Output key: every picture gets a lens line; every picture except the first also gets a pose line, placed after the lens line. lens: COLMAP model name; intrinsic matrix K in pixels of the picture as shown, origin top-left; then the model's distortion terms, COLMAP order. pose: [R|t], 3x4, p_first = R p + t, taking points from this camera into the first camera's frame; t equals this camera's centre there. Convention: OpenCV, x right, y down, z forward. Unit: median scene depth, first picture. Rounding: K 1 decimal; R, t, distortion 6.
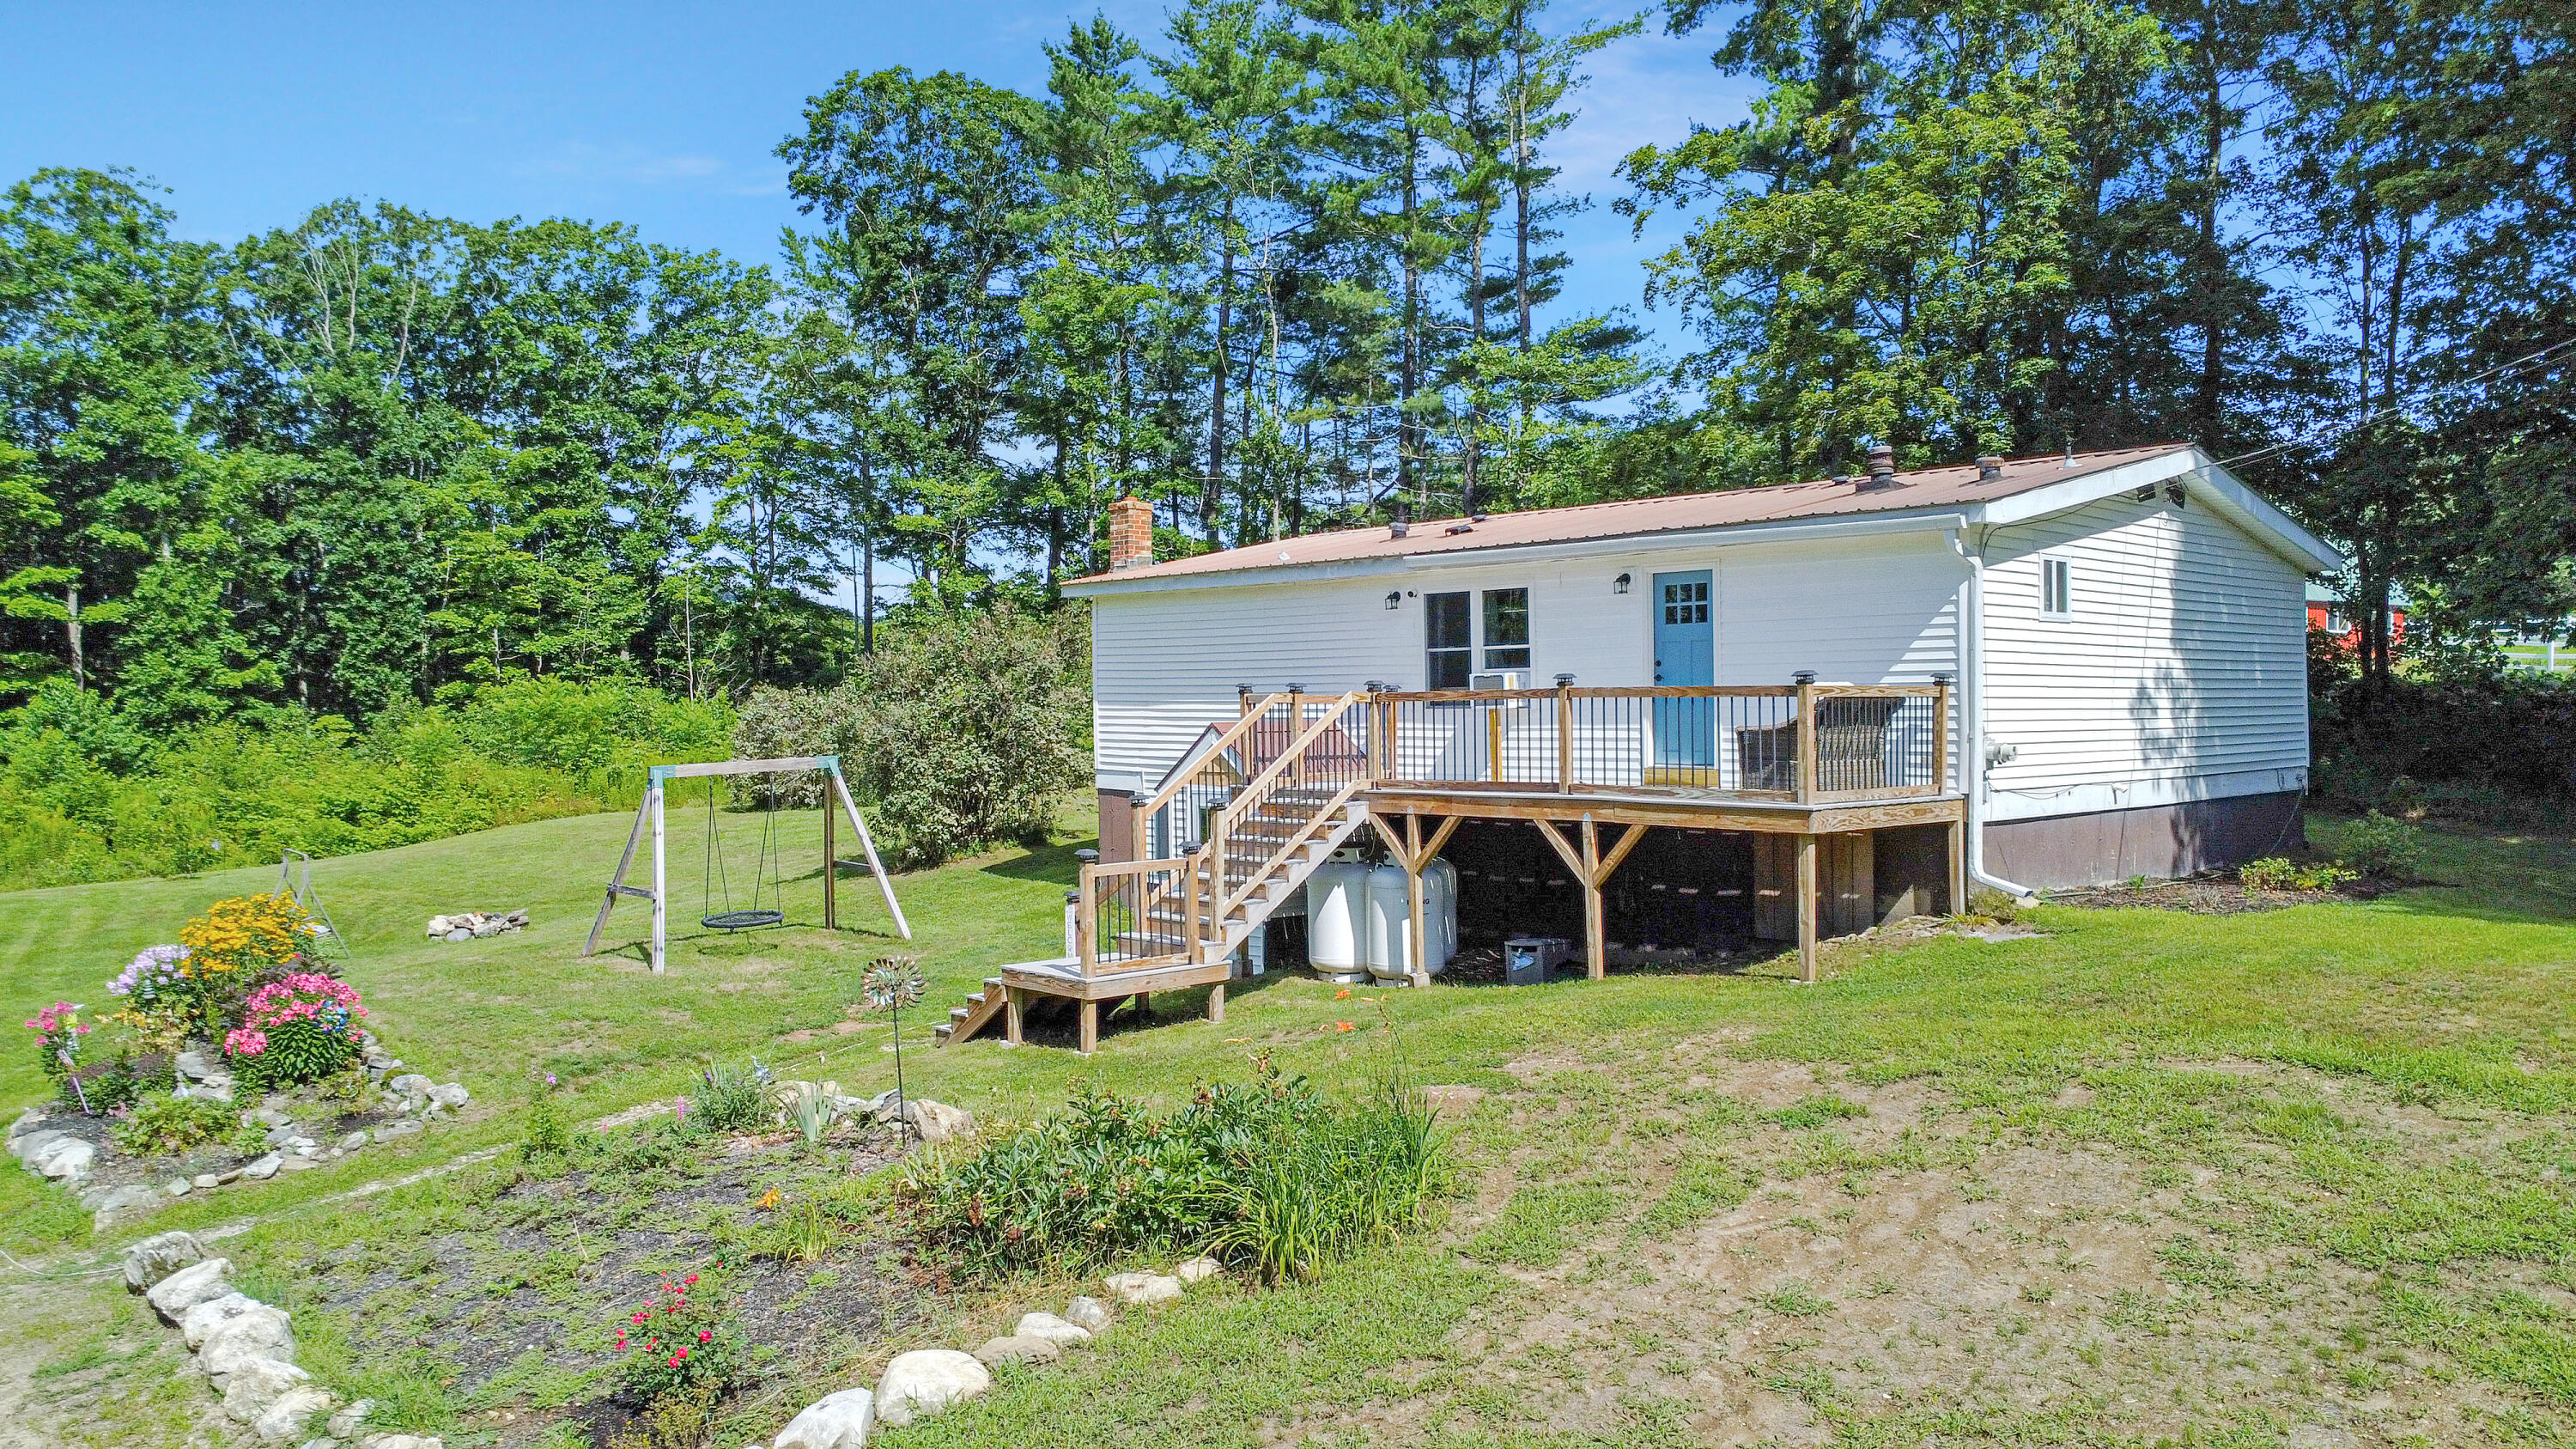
lens RADIAL K [[1889.2, 0, 1288.6], [0, 1889.2, 705.3], [0, 0, 1]] dist [-0.030343, -0.001899]
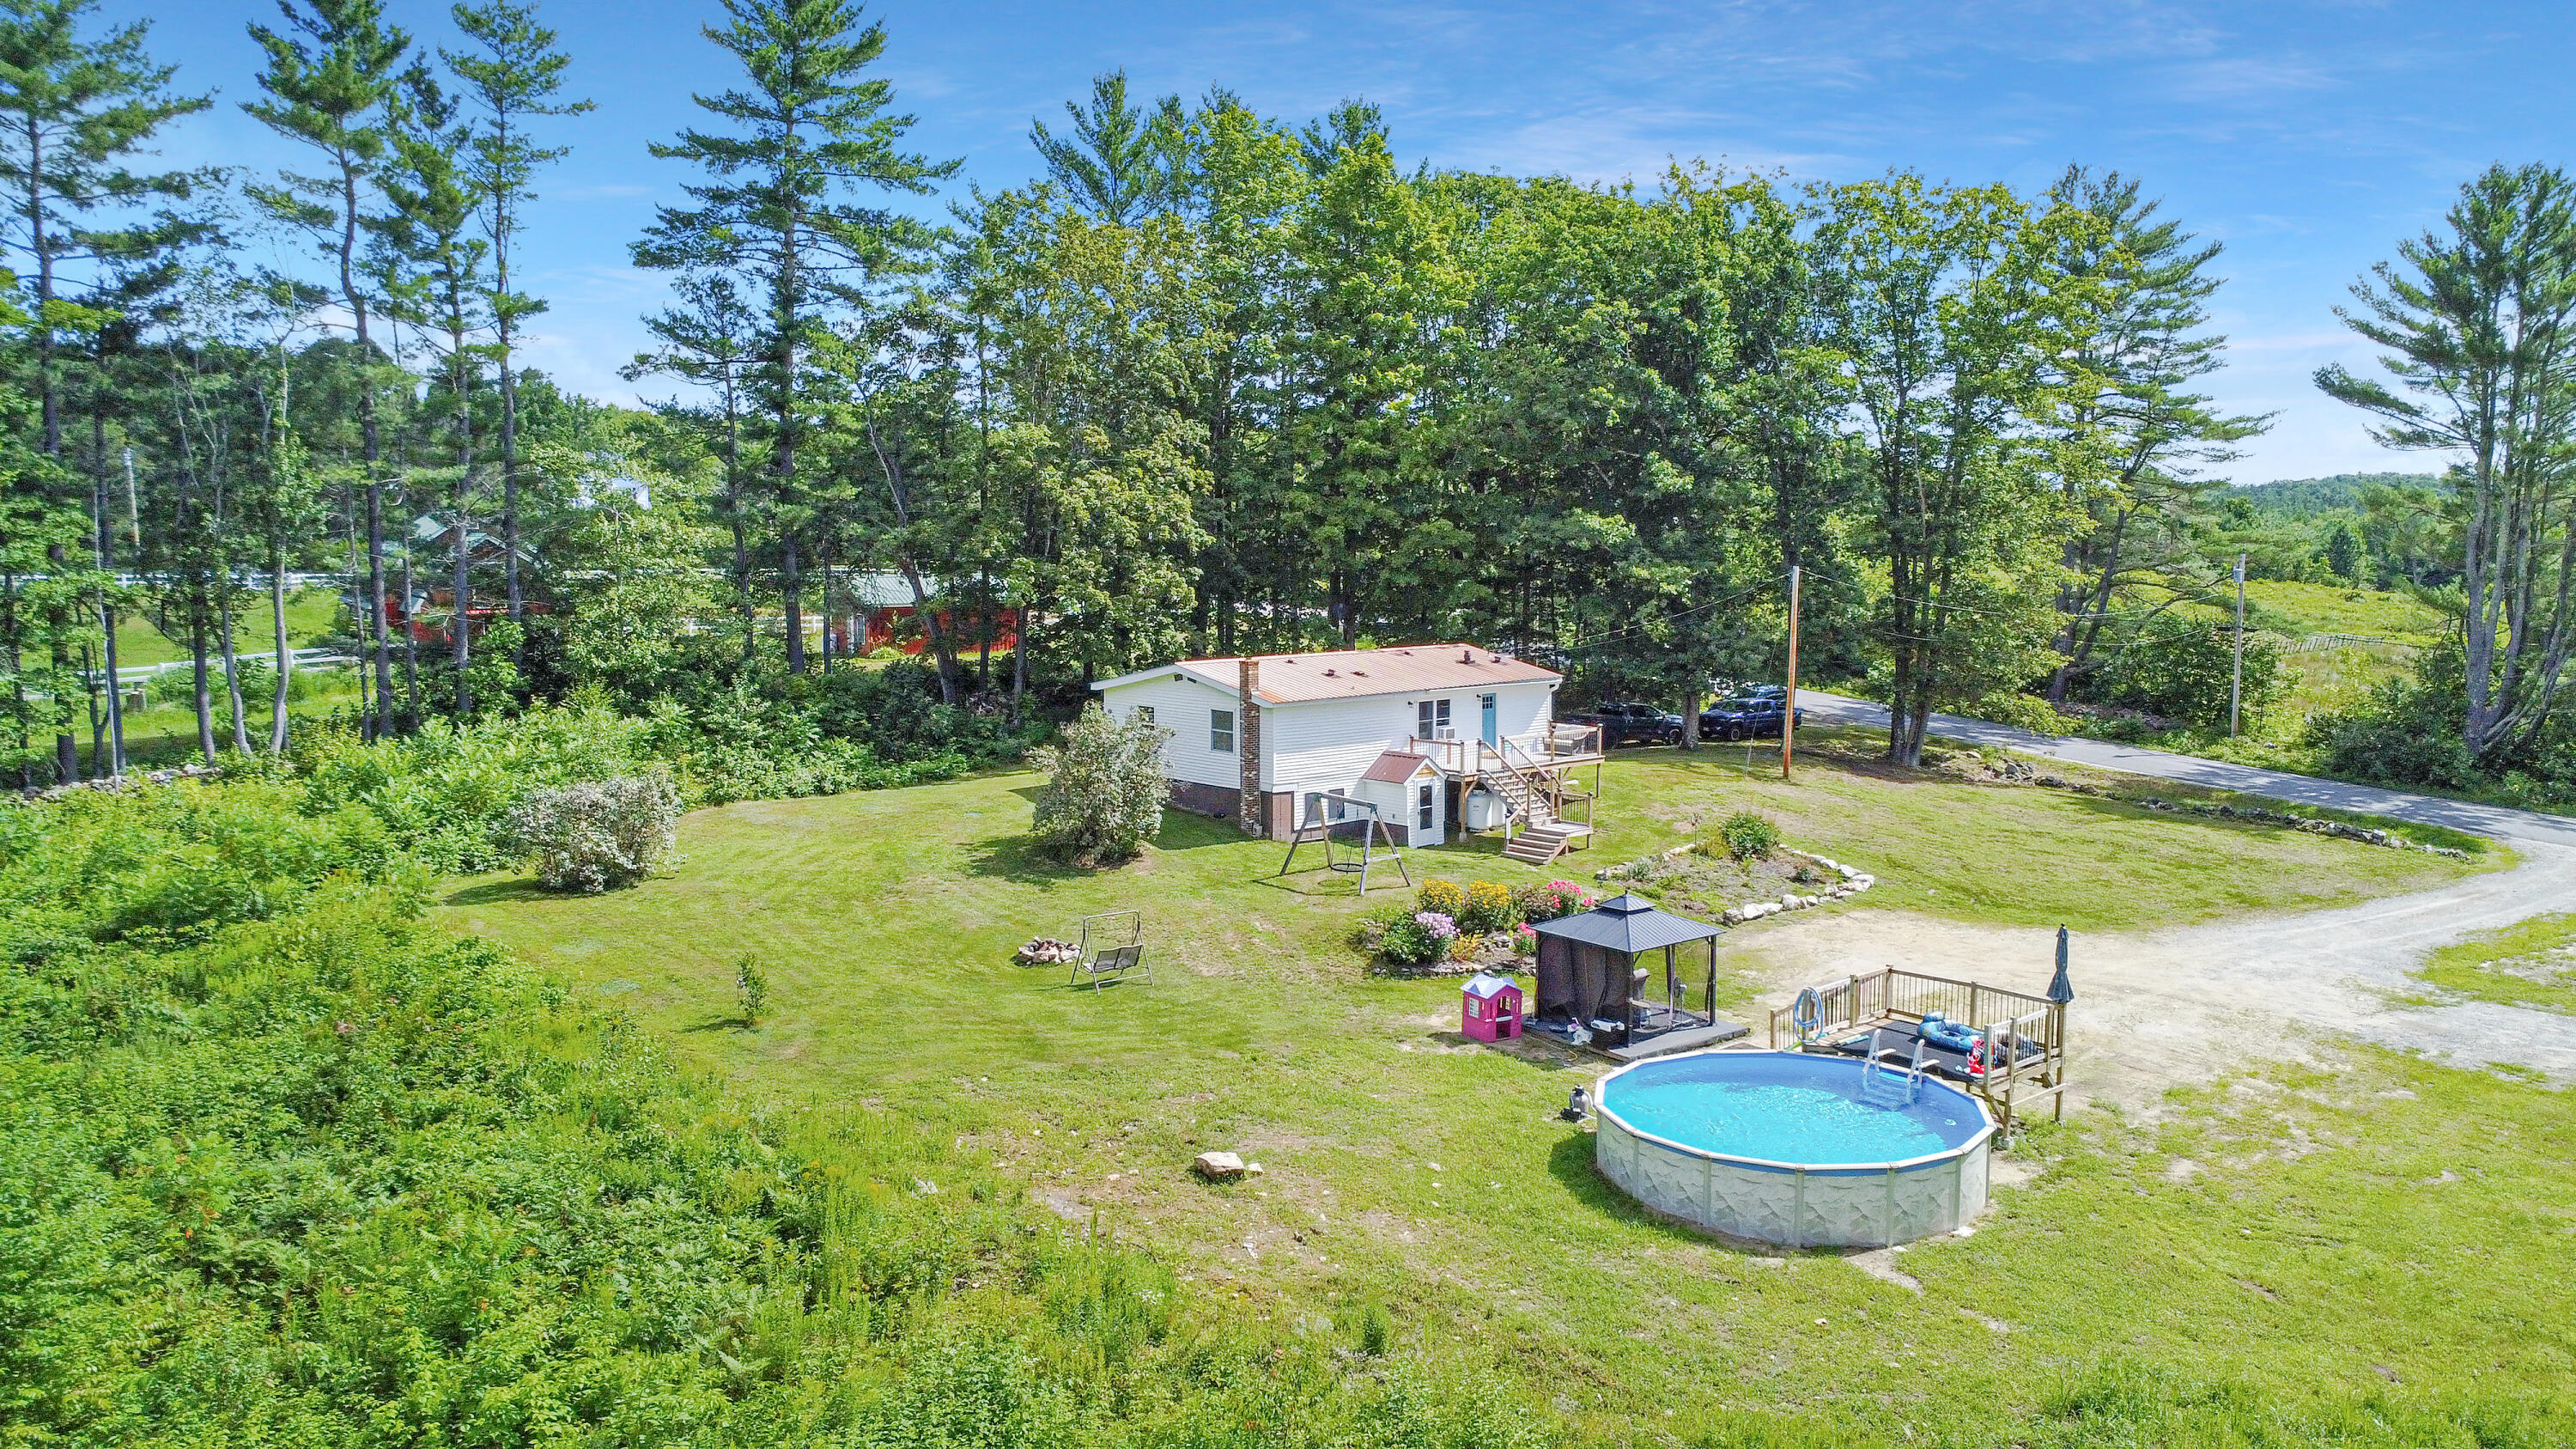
lens RADIAL K [[1889.2, 0, 1284.2], [0, 1889.2, 707.9], [0, 0, 1]] dist [-0.030343, -0.001899]
pose [[0.037086, -0.091151, 0.995146, -2.009674], [0.003274, 0.995837, 0.091092, -0.224710], [-0.999307, -0.000120, 0.037230, 0.785923]]
